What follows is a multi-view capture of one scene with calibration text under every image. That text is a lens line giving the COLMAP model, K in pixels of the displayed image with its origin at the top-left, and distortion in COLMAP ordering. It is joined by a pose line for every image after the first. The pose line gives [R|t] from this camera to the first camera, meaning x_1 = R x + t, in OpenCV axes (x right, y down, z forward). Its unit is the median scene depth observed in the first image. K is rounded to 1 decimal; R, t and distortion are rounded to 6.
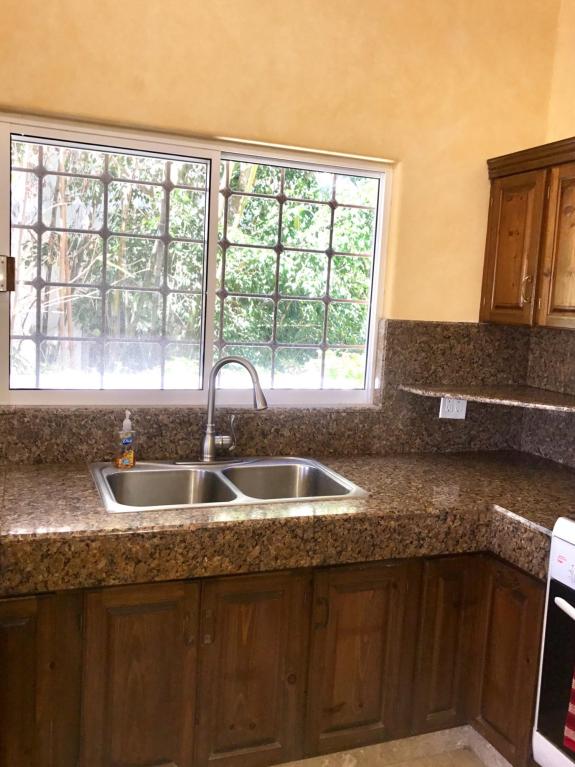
lens RADIAL K [[703.5, 0, 287.5], [0, 703.5, 383.5], [0, 0, 1]] dist [-0.012746, -0.011739]
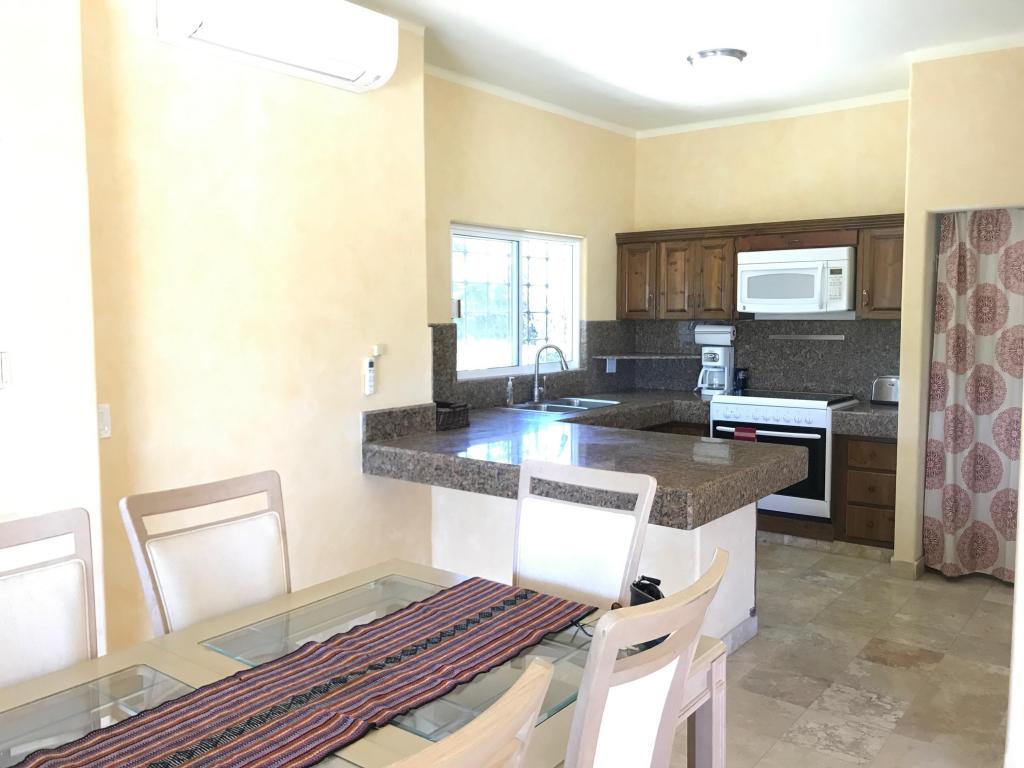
lens RADIAL K [[847.1, 0, 512.0], [0, 847.1, 384.0], [0, 0, 1]] dist [0.092751, -0.121076]
pose [[0.853315, -0.099969, 0.511721, -1.250694], [0.111345, 0.993746, 0.008465, 0.035549], [-0.509367, 0.049754, 0.859110, -0.865376]]
